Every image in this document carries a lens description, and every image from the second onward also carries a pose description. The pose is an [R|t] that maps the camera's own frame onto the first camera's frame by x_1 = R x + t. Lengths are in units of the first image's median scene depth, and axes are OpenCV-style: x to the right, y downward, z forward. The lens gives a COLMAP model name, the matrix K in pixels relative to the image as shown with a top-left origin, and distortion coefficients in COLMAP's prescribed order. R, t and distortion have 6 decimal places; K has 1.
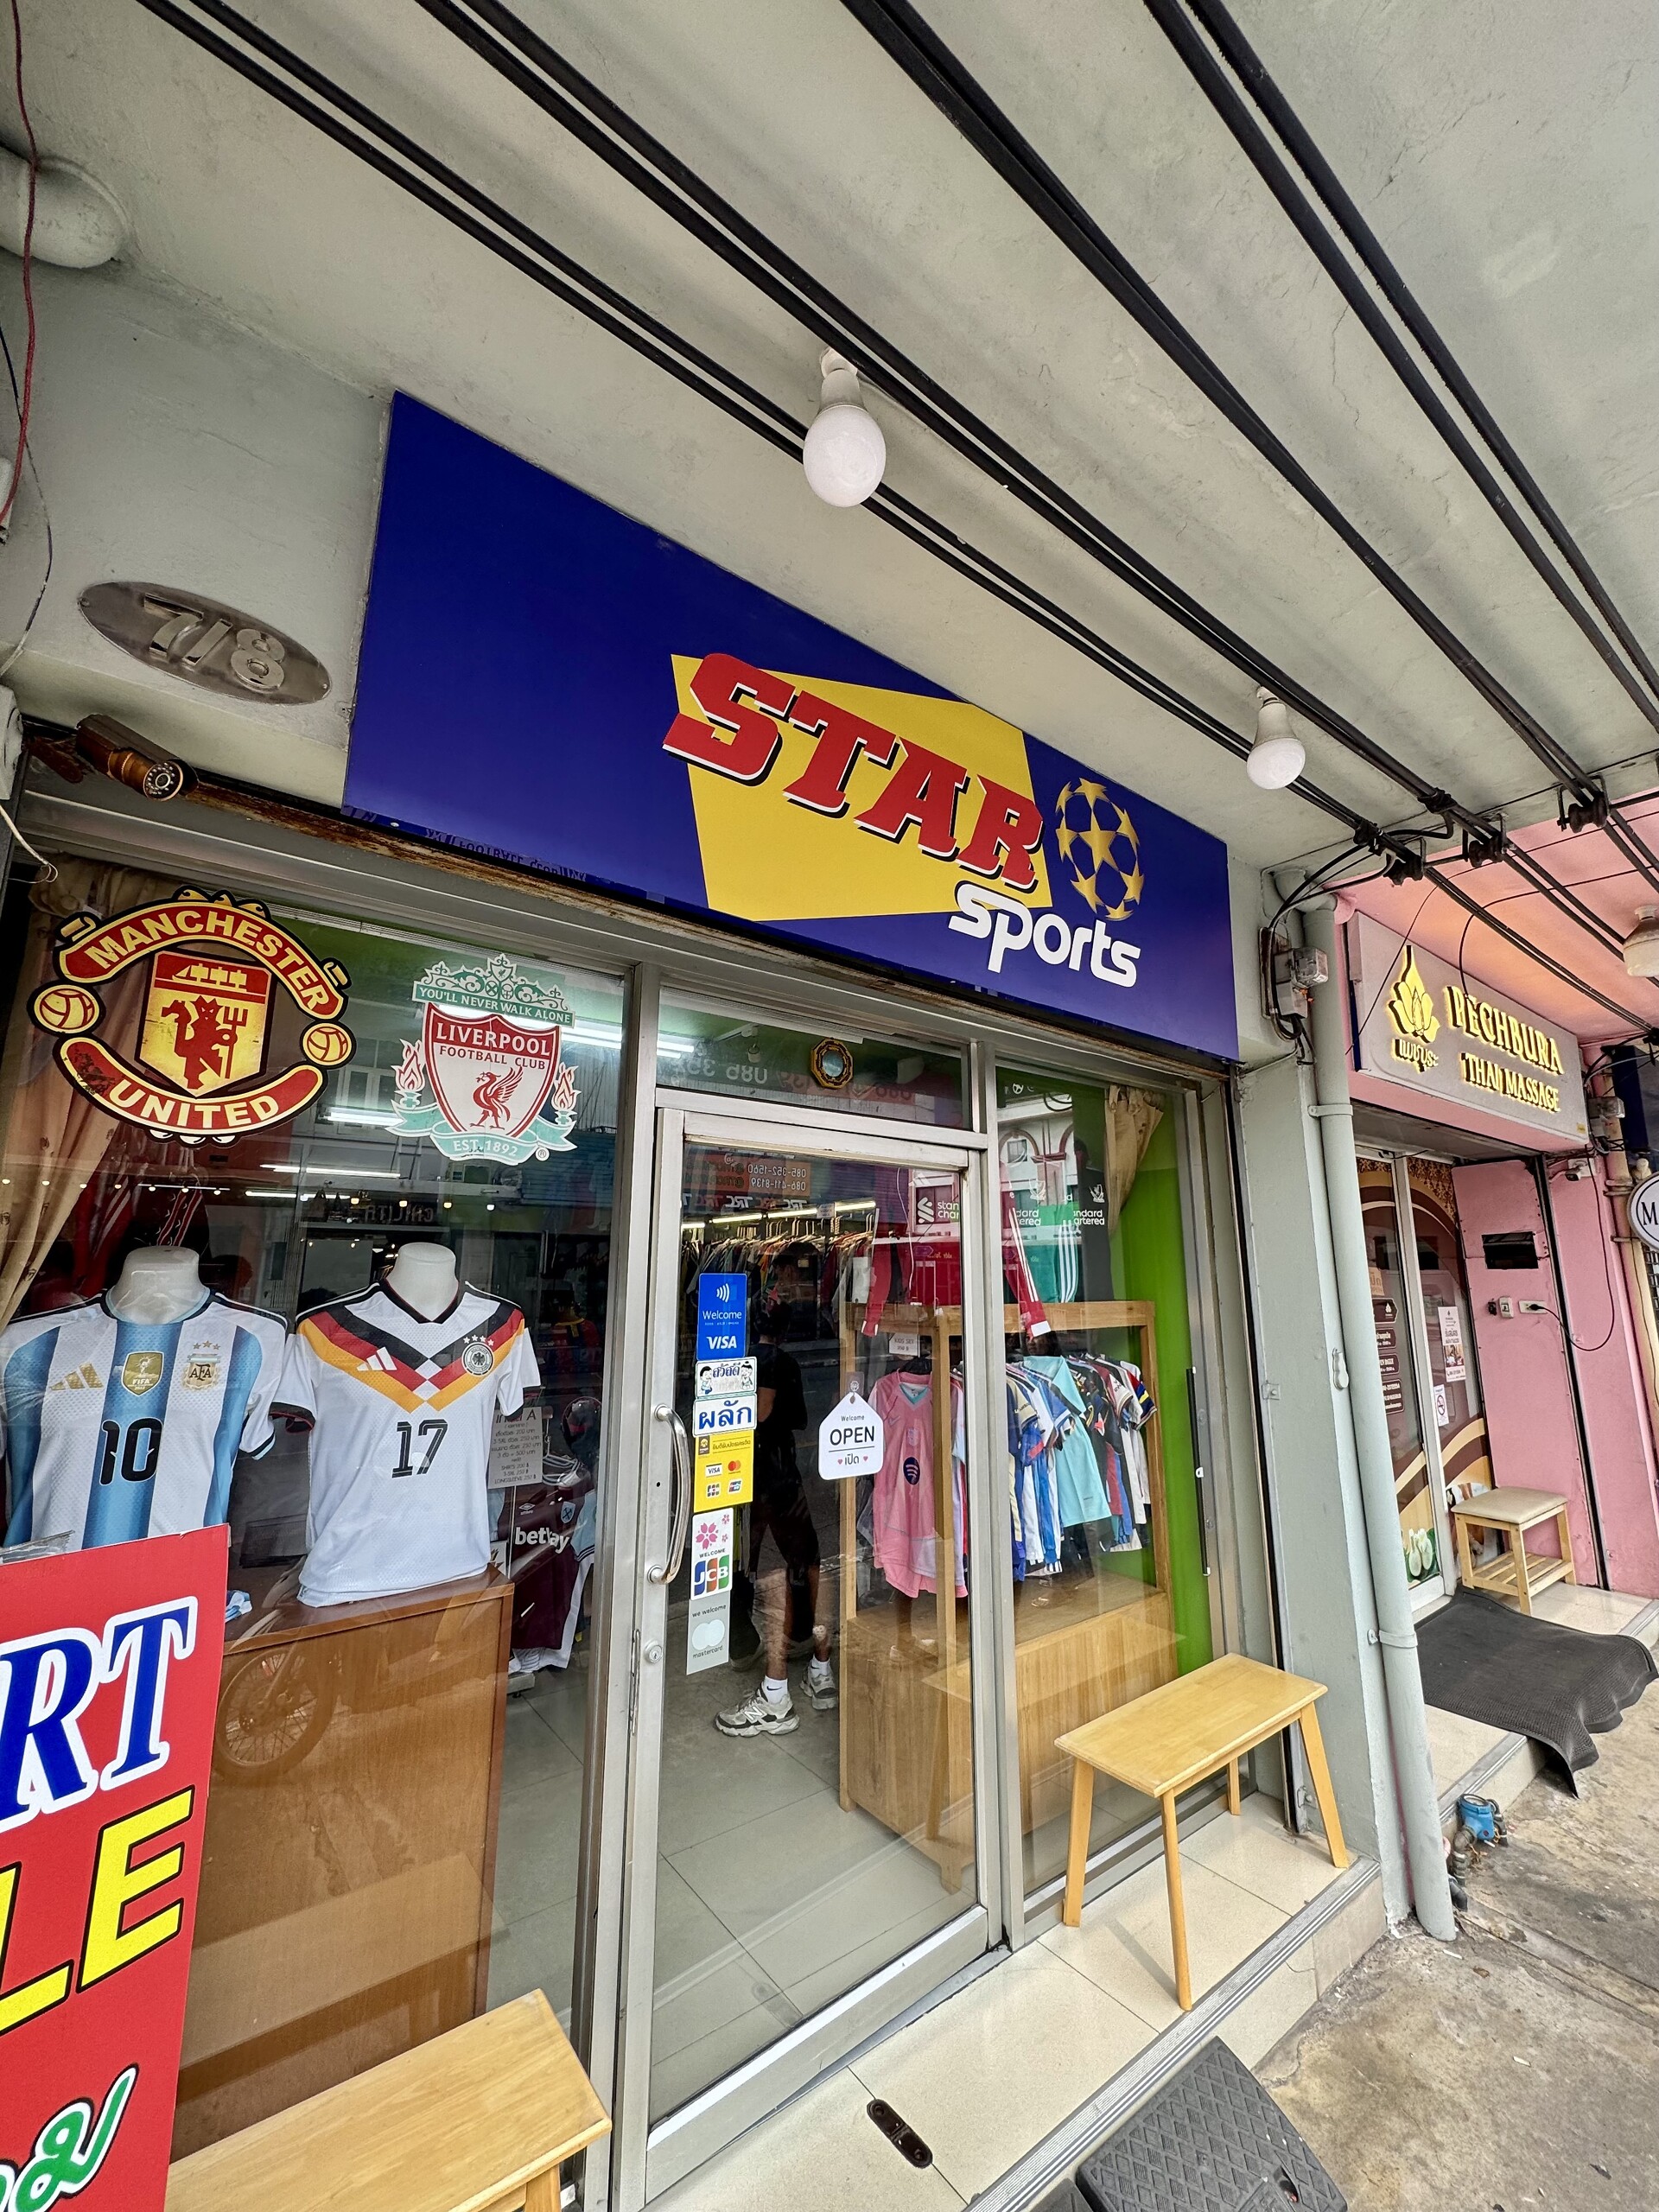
lens RADIAL K [[881.9, 0, 827.5], [0, 881.9, 1104.1], [0, 0, 1]] dist [0.001218, 0.000033]
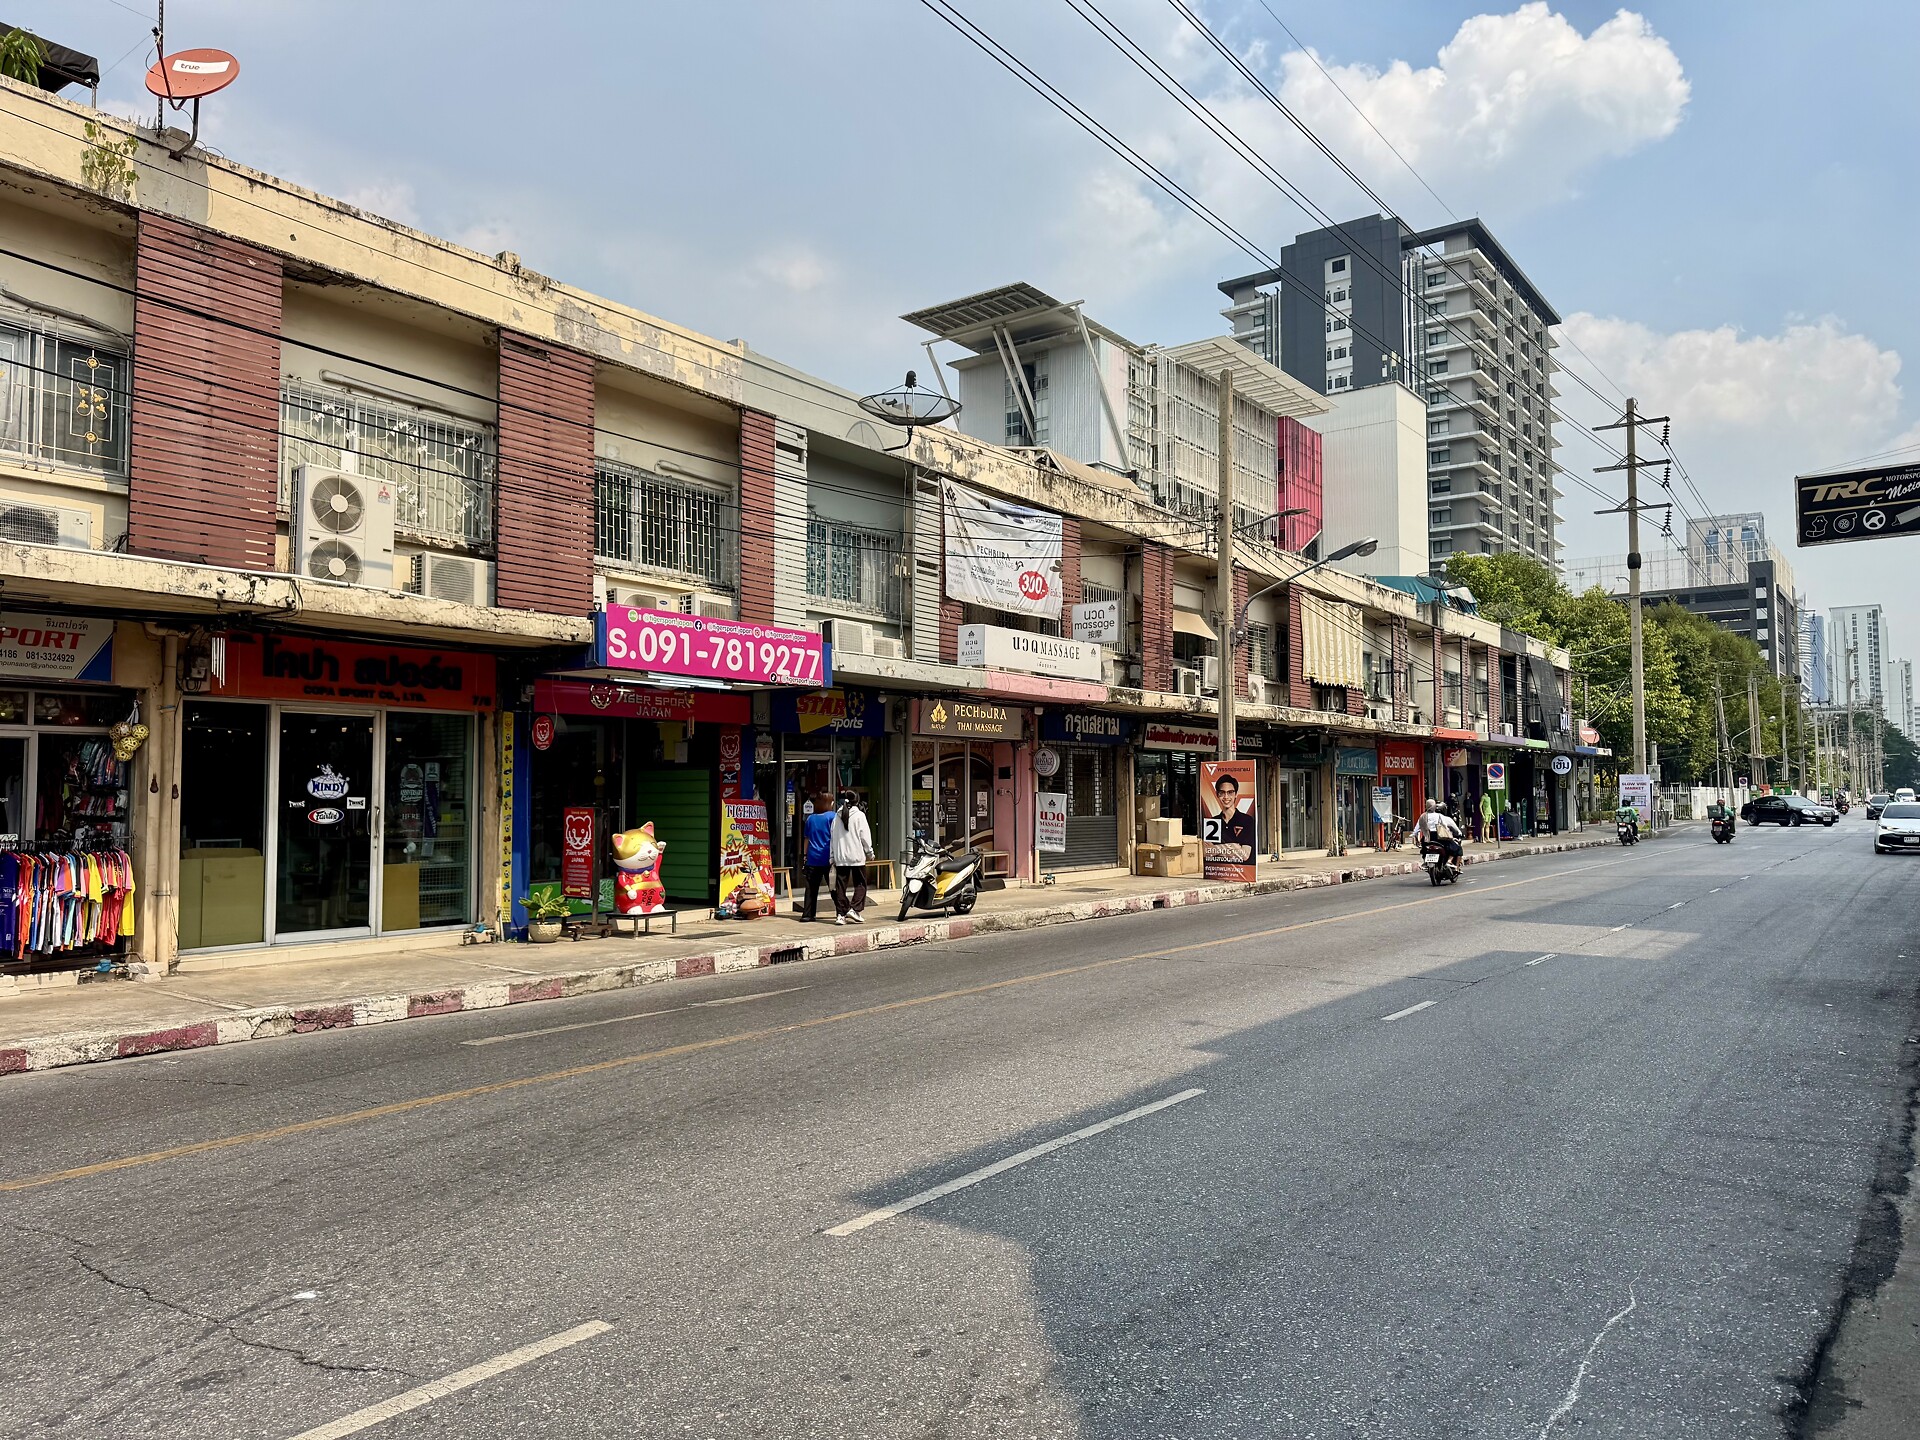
lens RADIAL K [[1339.6, 0, 958.1], [0, 1339.6, 720.2], [0, 0, 1]] dist [-0.001788, -0.000063]
pose [[0.956725, 0.010589, 0.290800, -1.358141], [-0.049502, 0.990694, 0.126785, -1.144424], [-0.286751, -0.135694, 0.948346, -6.393971]]
